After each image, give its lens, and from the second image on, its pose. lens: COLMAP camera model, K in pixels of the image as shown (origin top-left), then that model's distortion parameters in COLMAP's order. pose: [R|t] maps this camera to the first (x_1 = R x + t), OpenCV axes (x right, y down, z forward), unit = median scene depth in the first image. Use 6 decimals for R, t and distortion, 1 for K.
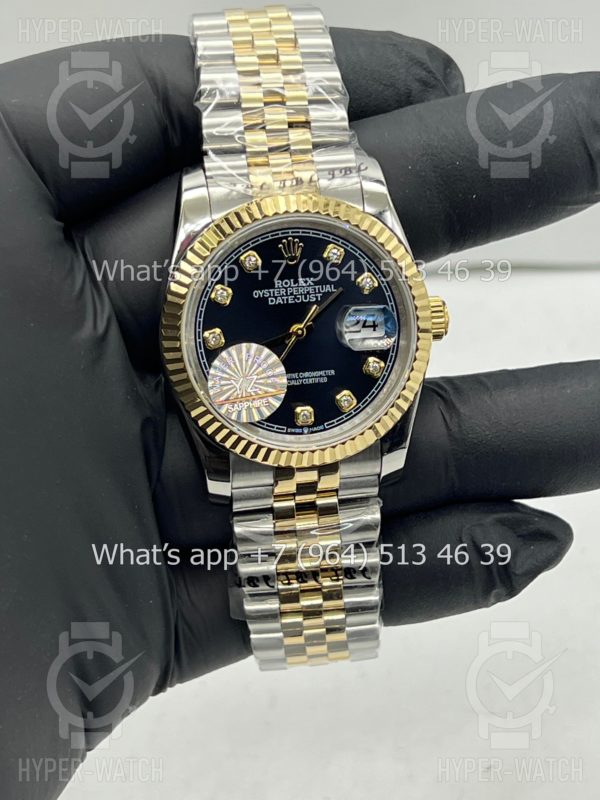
lens RADIAL K [[1819.8, 0, 299.8], [0, 1819.8, 404.7], [0, 0, 1]] dist [0.090767, 0.000000]
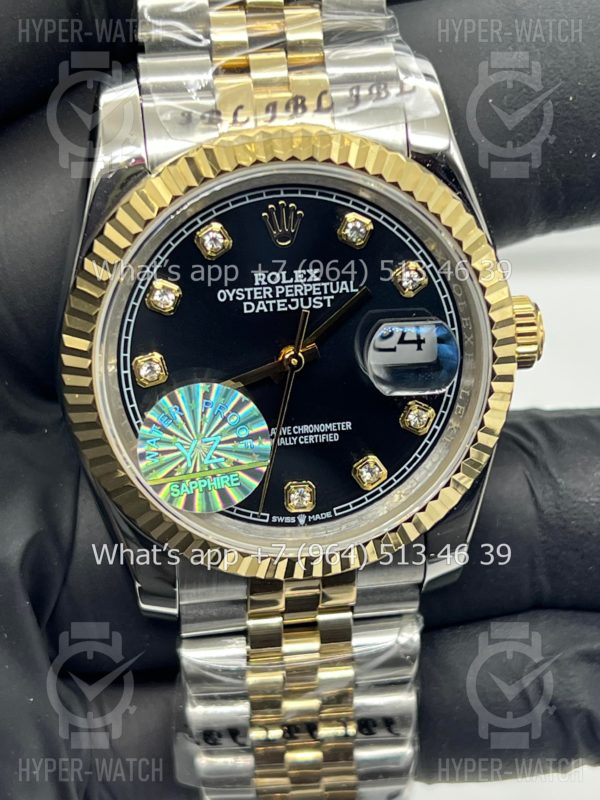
lens RADIAL K [[1819.8, 0, 302.6], [0, 1819.8, 394.3], [0, 0, 1]] dist [0.090767, 0.000000]
pose [[0.999784, 0.020788, 0.000851, 0.002228], [-0.020742, 0.992728, 0.118576, -0.098843], [0.001620, -0.118568, 0.992945, 0.406289]]
